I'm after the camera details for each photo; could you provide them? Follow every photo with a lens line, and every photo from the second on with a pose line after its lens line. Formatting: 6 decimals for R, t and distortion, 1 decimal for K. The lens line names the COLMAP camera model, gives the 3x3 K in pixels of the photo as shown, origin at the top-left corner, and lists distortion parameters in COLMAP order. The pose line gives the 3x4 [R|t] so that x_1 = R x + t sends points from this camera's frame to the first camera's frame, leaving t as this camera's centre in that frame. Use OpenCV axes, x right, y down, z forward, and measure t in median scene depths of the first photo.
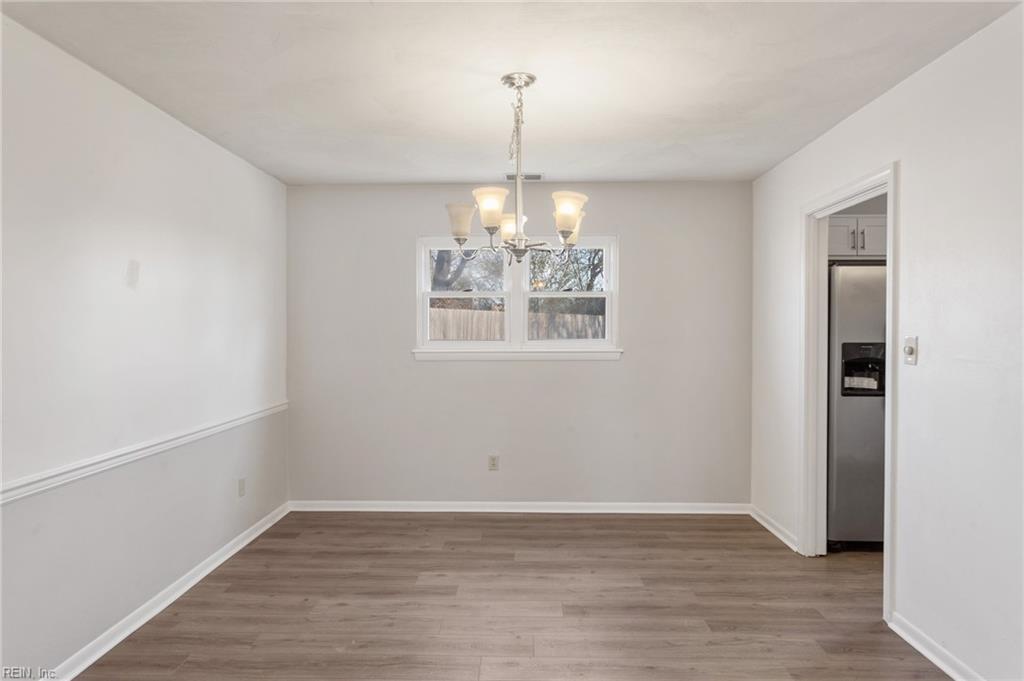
lens RADIAL K [[632.7, 0, 491.4], [0, 632.7, 343.0], [0, 0, 1]] dist [0.002587, 0.000878]
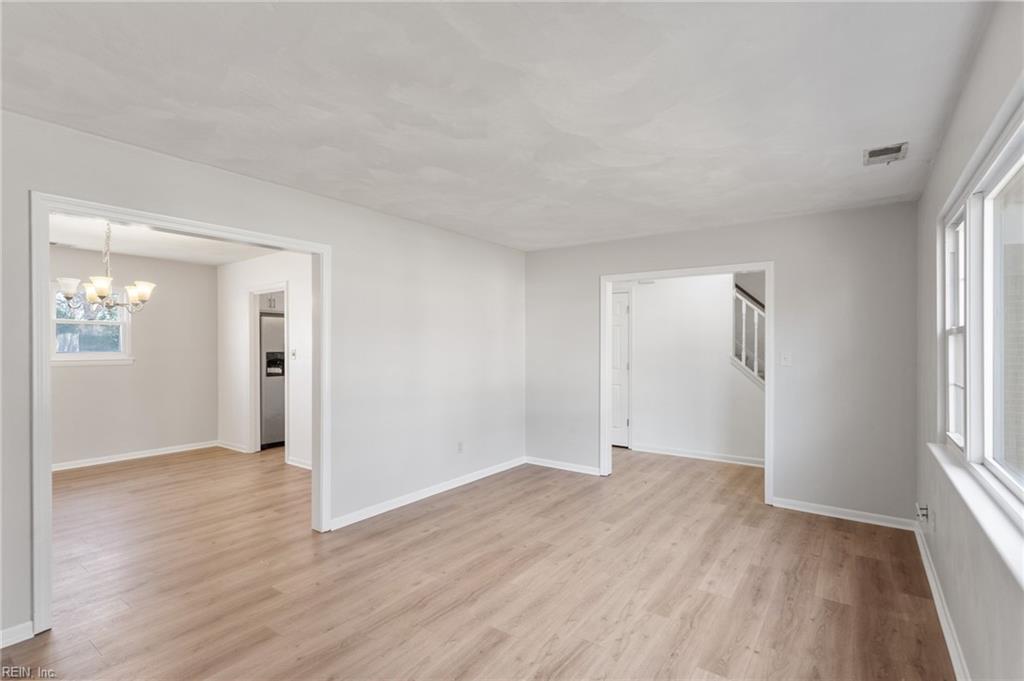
lens RADIAL K [[485.5, 0, 511.0], [0, 485.5, 348.5], [0, 0, 1]] dist [0.000838, 0.000598]
pose [[0.545664, -0.007028, 0.837975, -0.378929], [0.016541, 0.999860, -0.002385, 0.005611], [-0.837841, 0.015162, 0.545704, -0.606663]]
